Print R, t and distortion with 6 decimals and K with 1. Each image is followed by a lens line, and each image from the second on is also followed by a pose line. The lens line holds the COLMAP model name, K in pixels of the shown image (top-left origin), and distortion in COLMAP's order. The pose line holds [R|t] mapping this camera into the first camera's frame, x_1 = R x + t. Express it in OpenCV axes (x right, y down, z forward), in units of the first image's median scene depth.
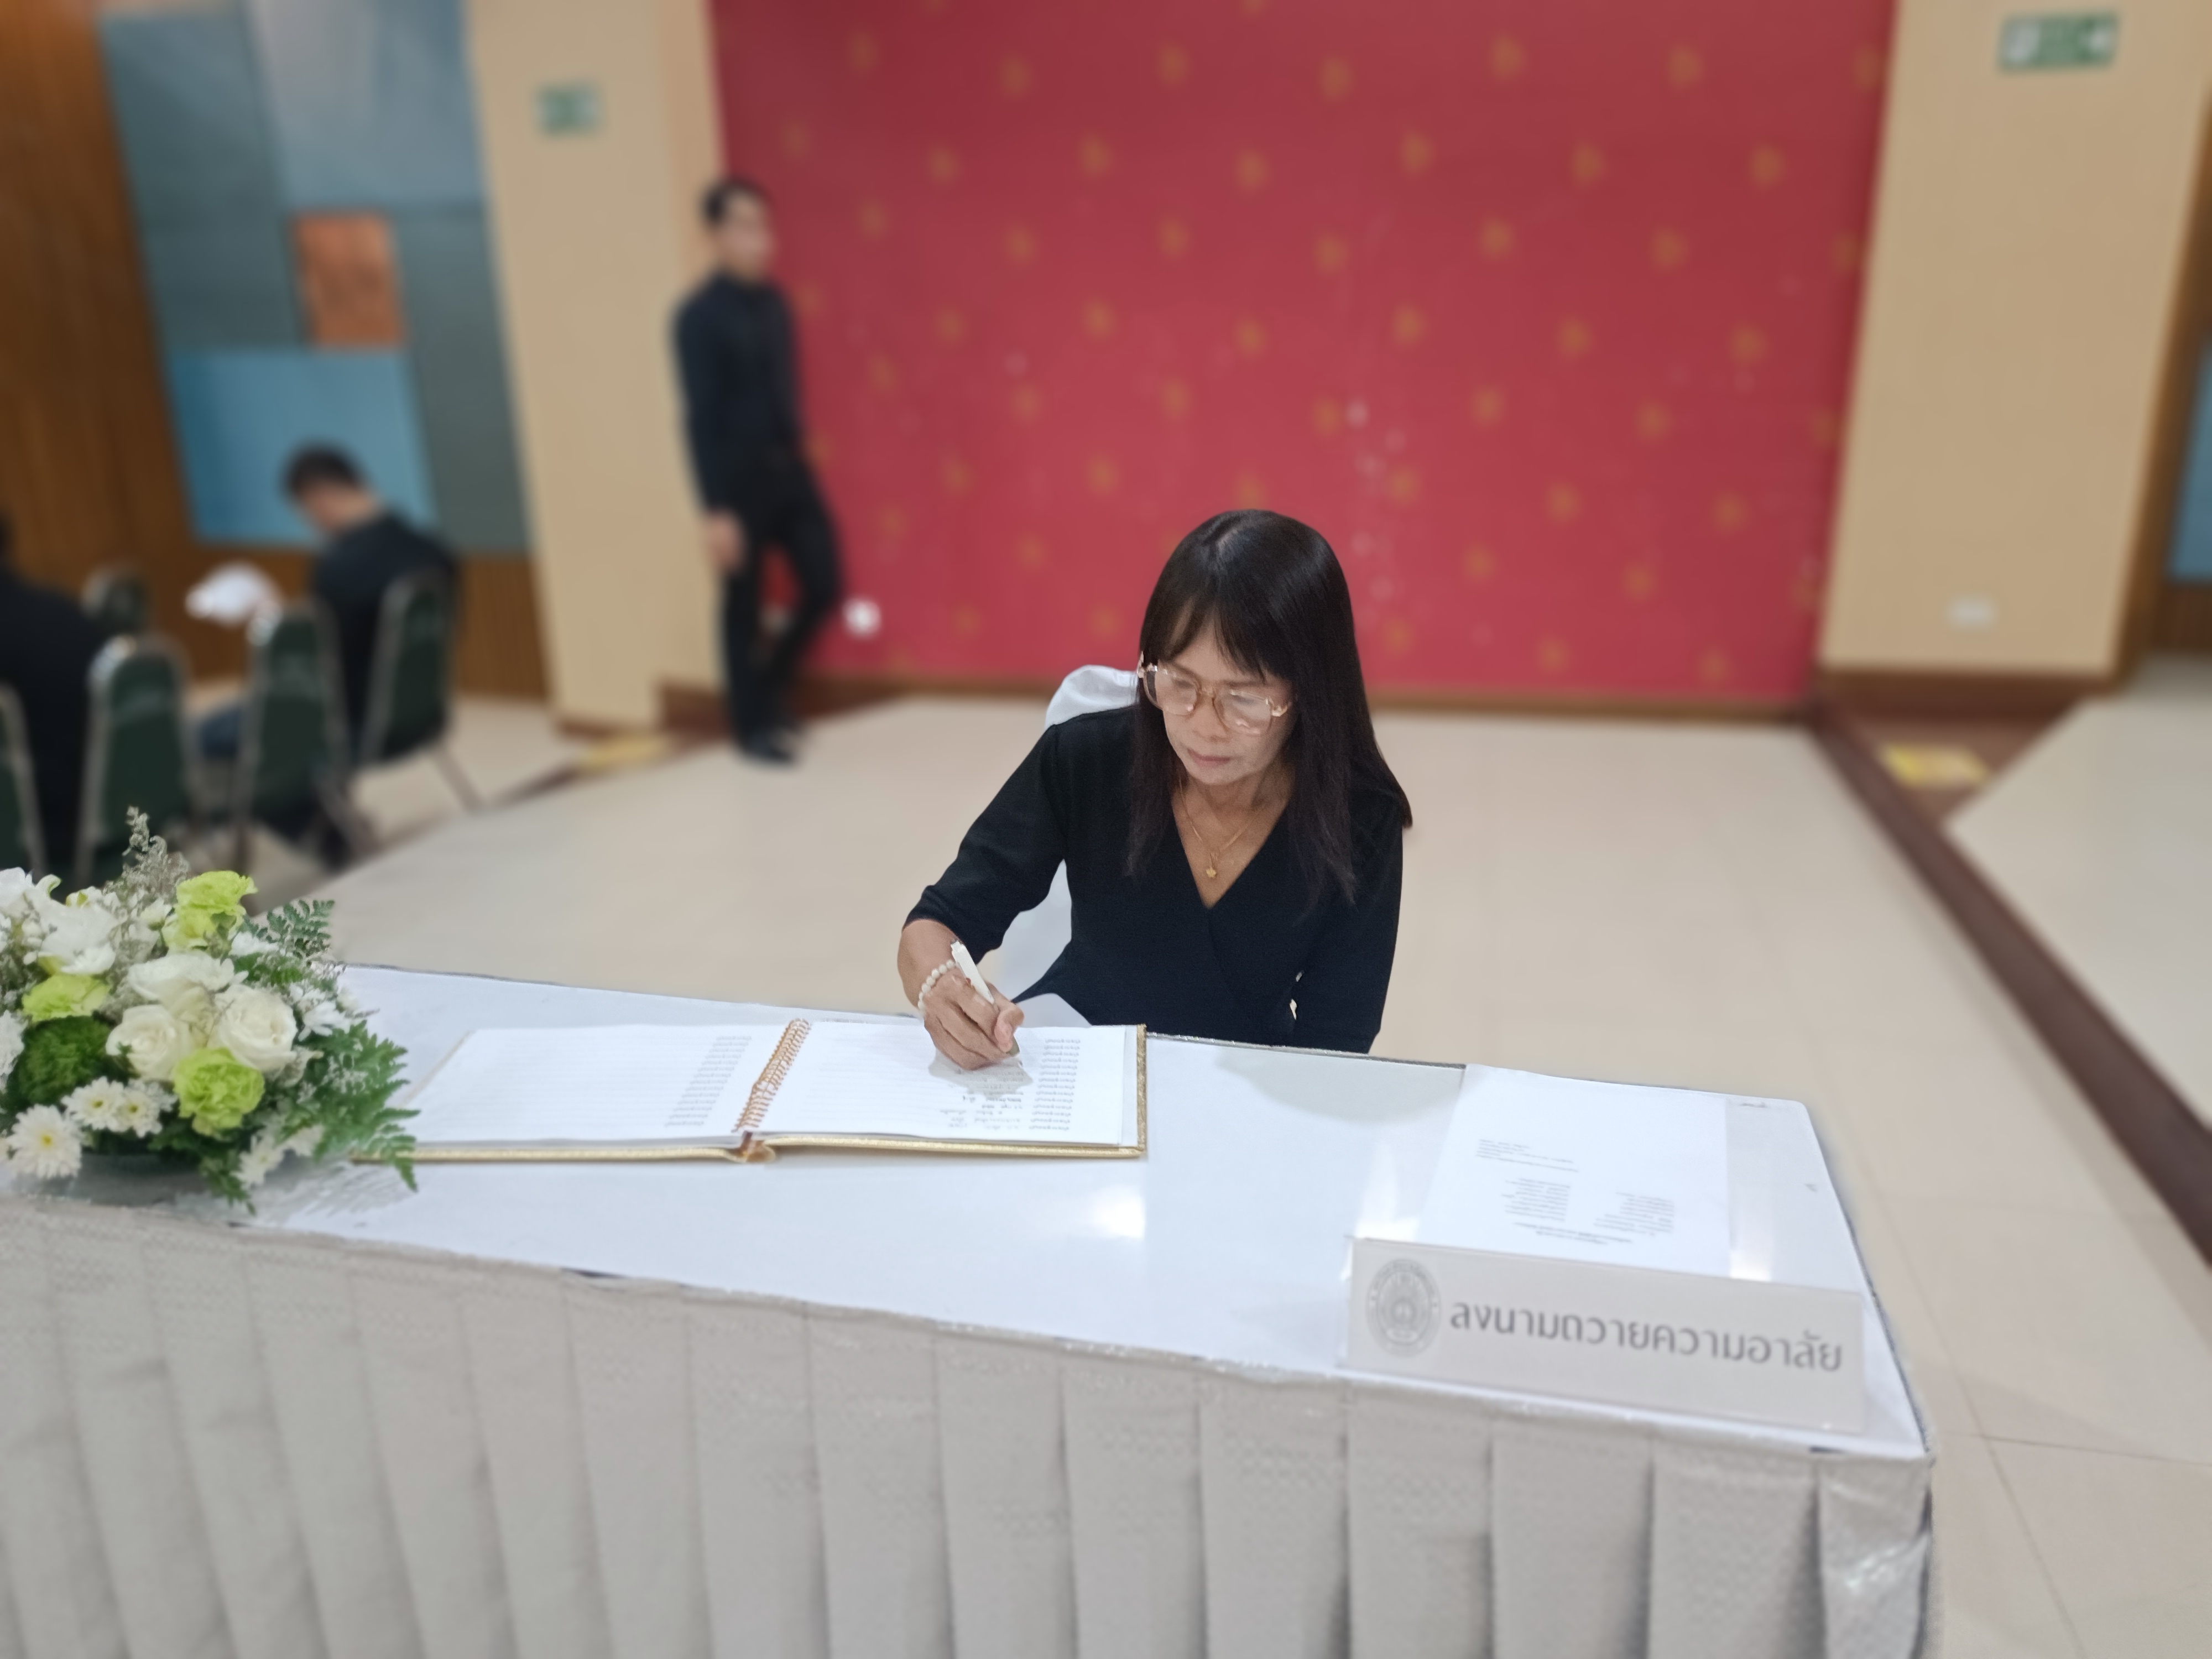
lens RADIAL K [[1611.0, 0, 1117.1], [0, 1611.0, 818.7], [0, 0, 1]] dist [0.046128, -0.038841]
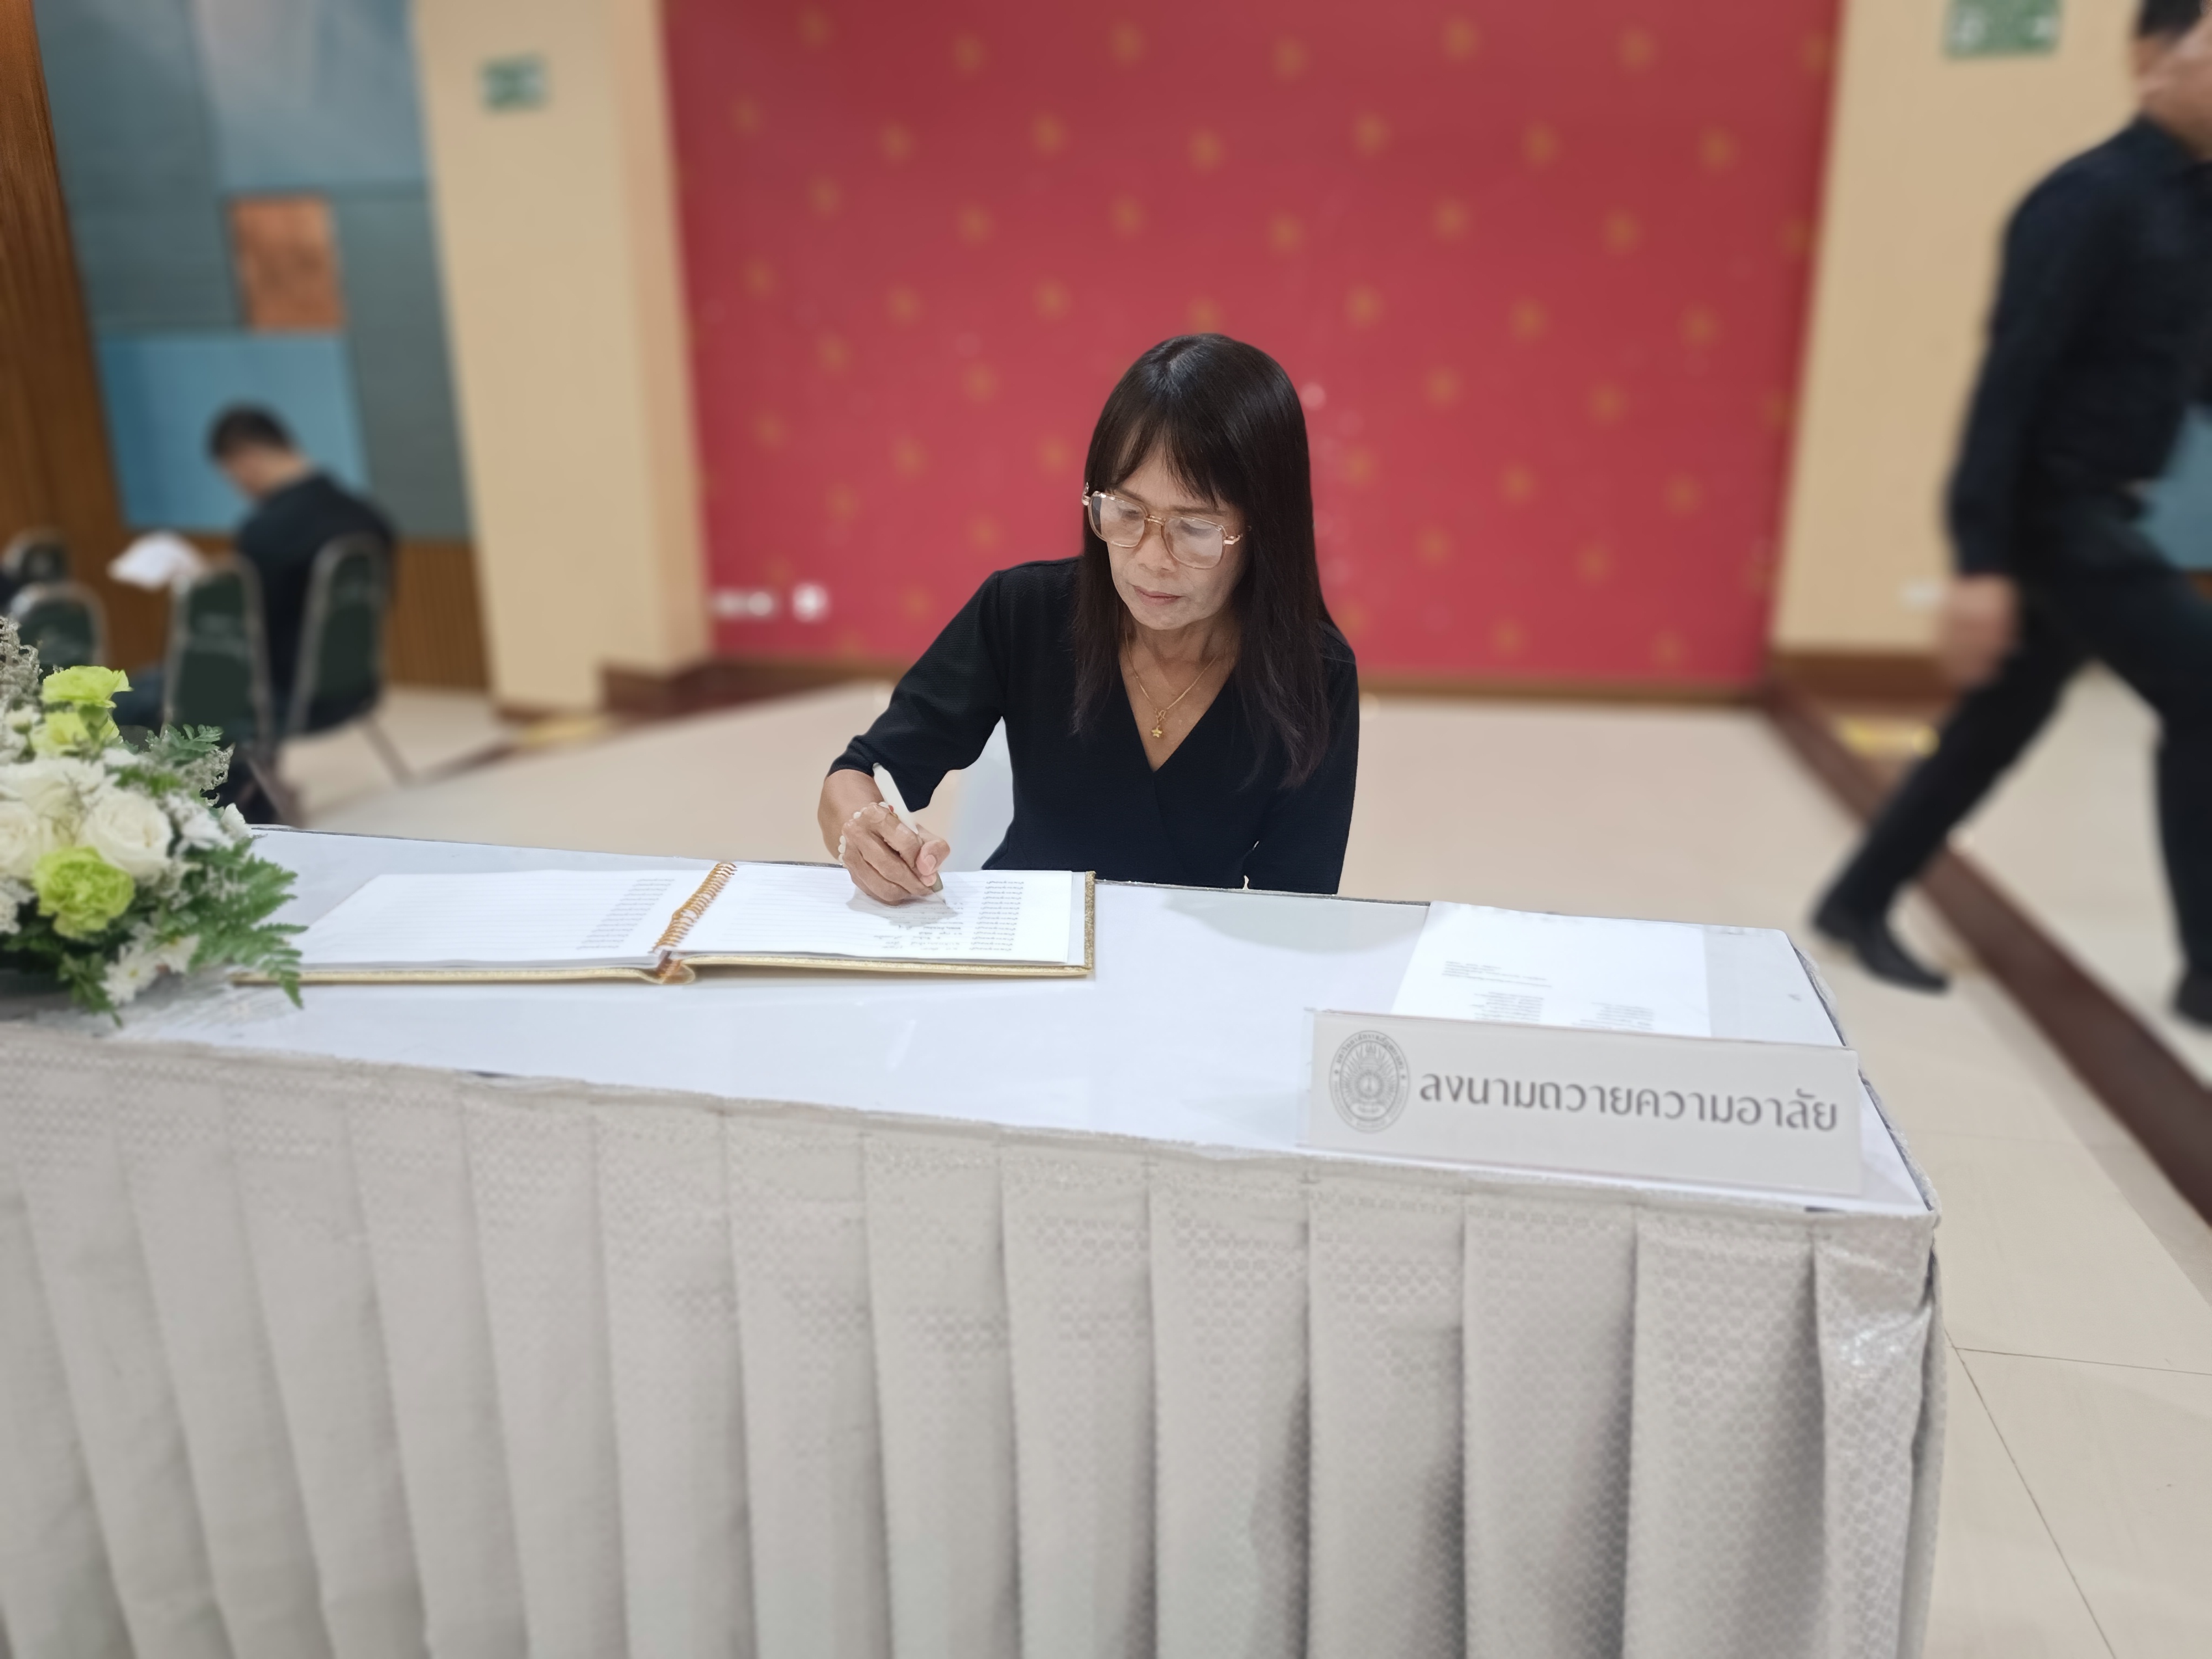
lens RADIAL K [[1611.0, 0, 1118.1], [0, 1611.0, 821.2], [0, 0, 1]] dist [0.046128, -0.038841]
pose [[0.999568, 0.002839, 0.029240, 0.004562], [-0.002255, 0.999798, -0.019970, 0.142754], [-0.029291, 0.019895, 0.999373, 0.062758]]
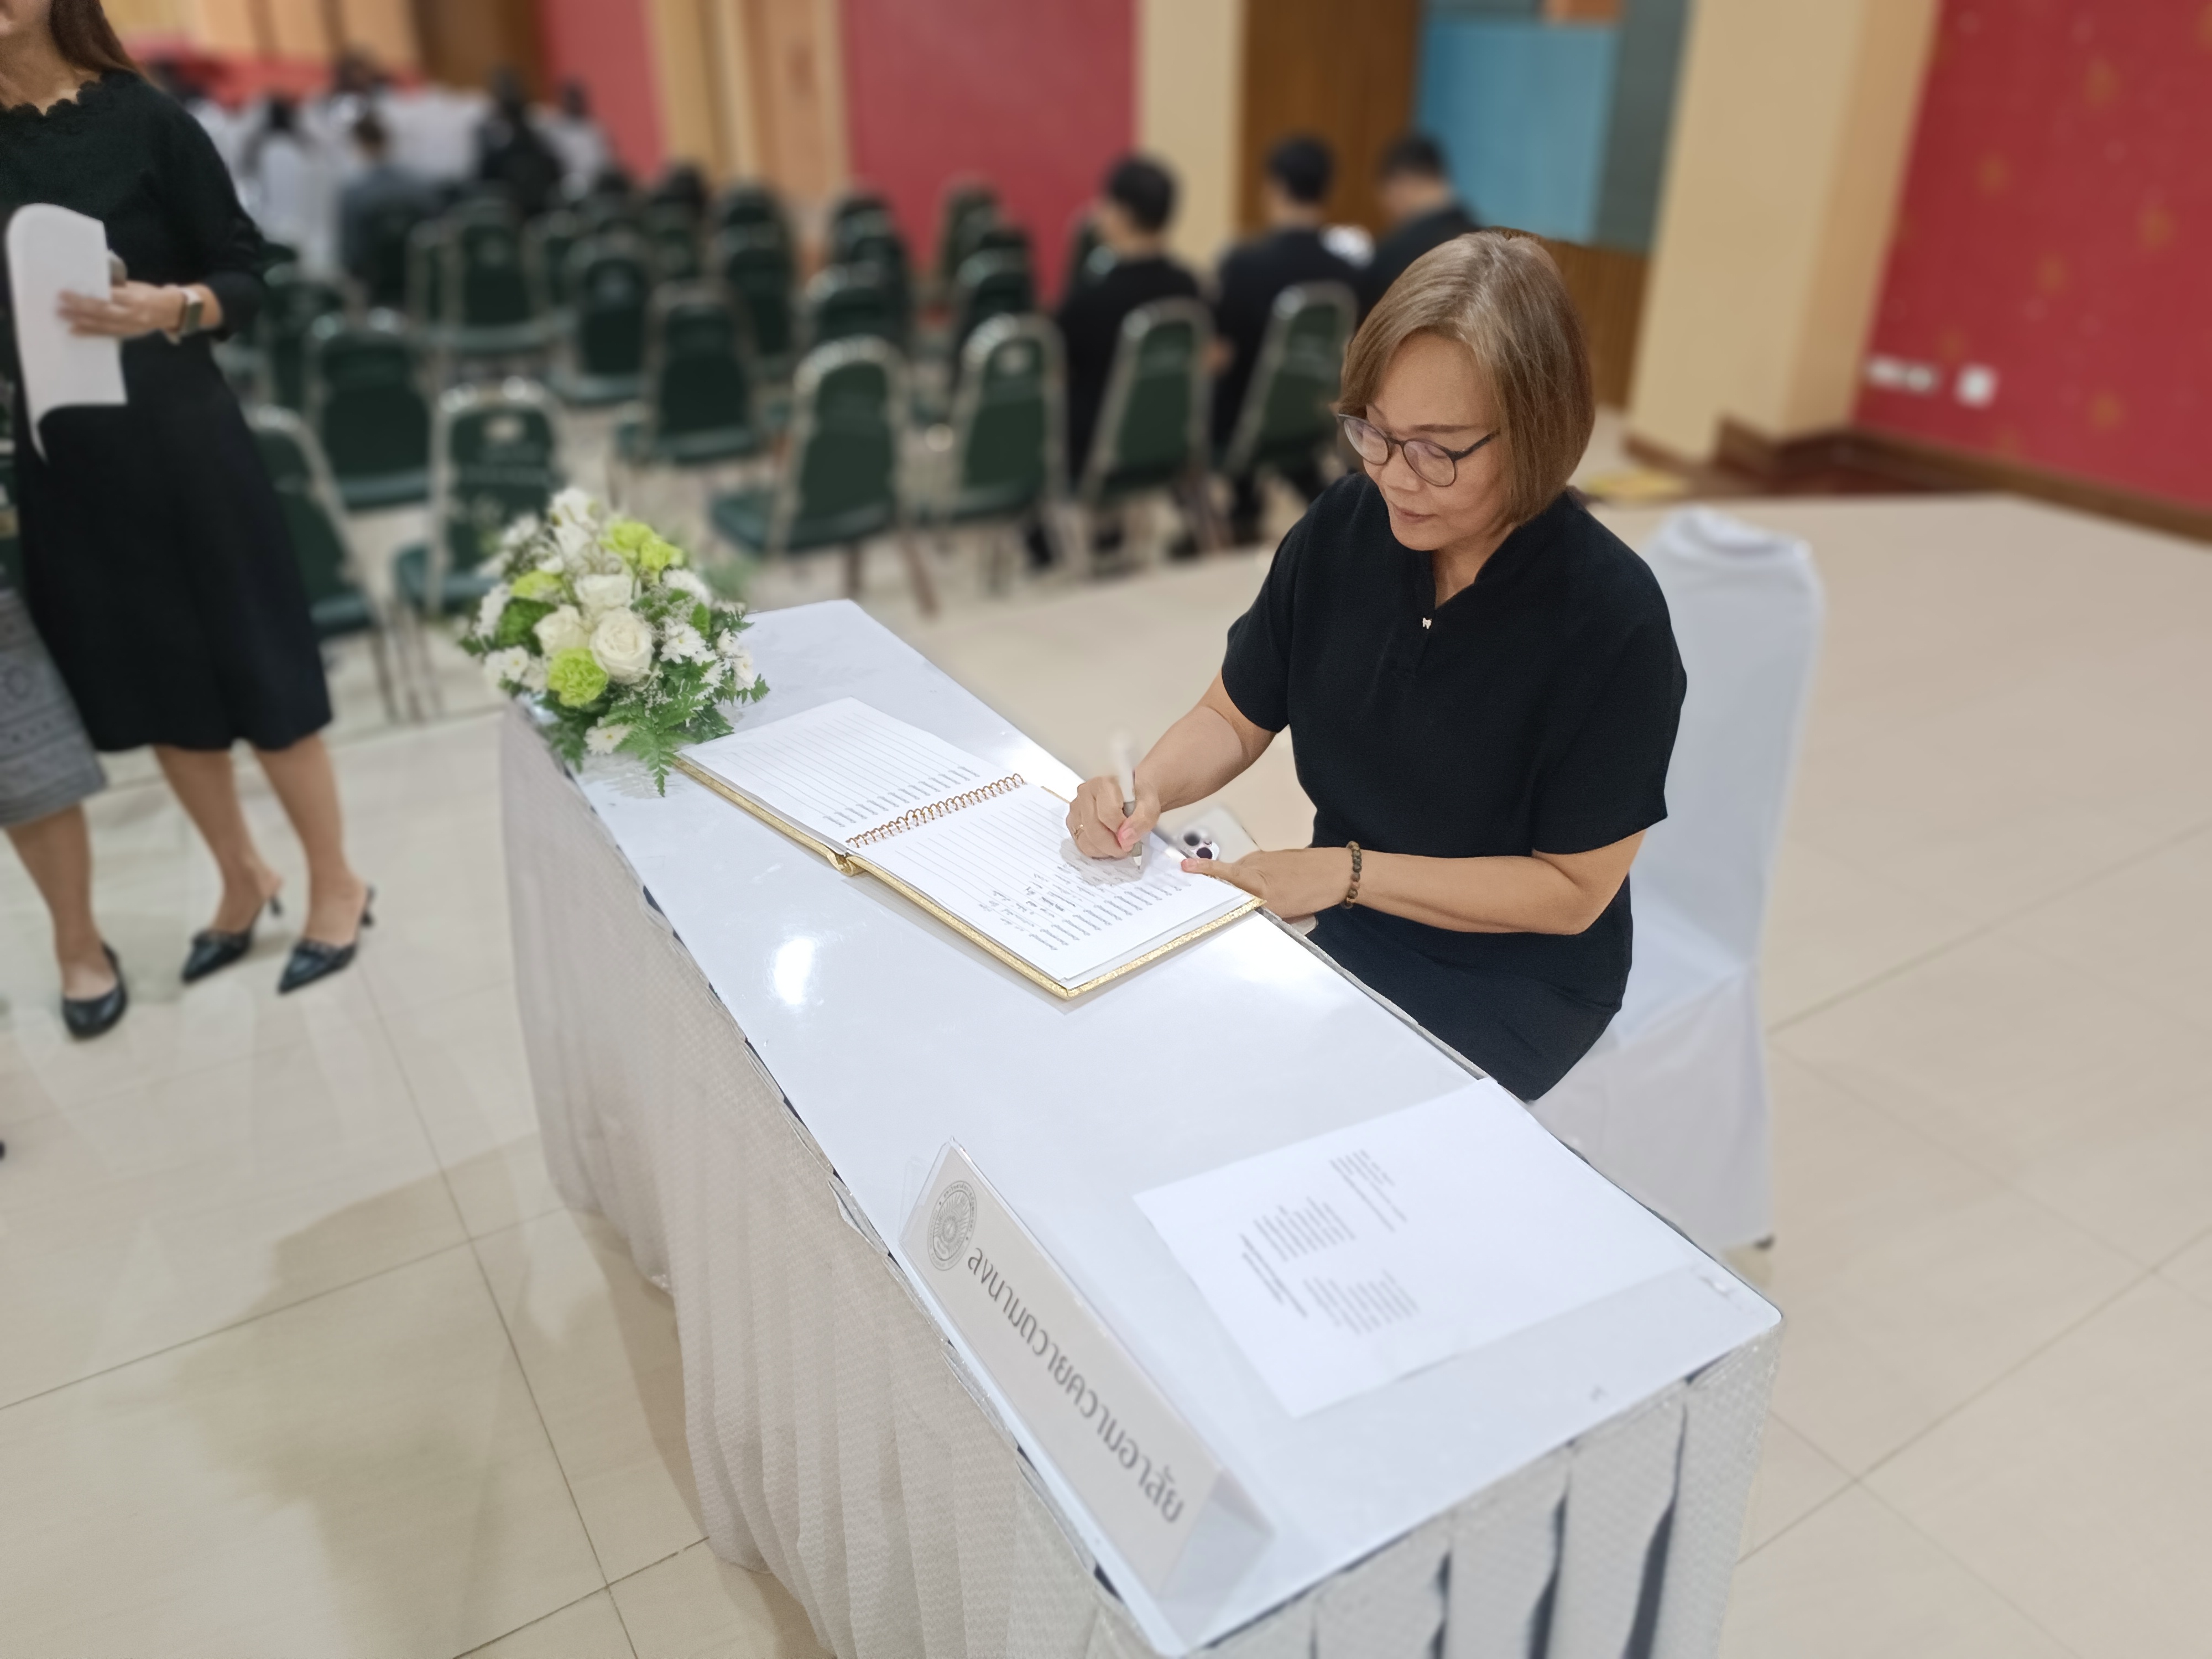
lens RADIAL K [[1611.0, 0, 1111.7], [0, 1611.0, 828.8], [0, 0, 1]] dist [0.046128, -0.038841]
pose [[0.705010, 0.348737, -0.617530, 0.647662], [-0.225451, 0.935783, 0.271075, -0.184564], [0.672408, -0.051888, 0.738359, 0.282608]]
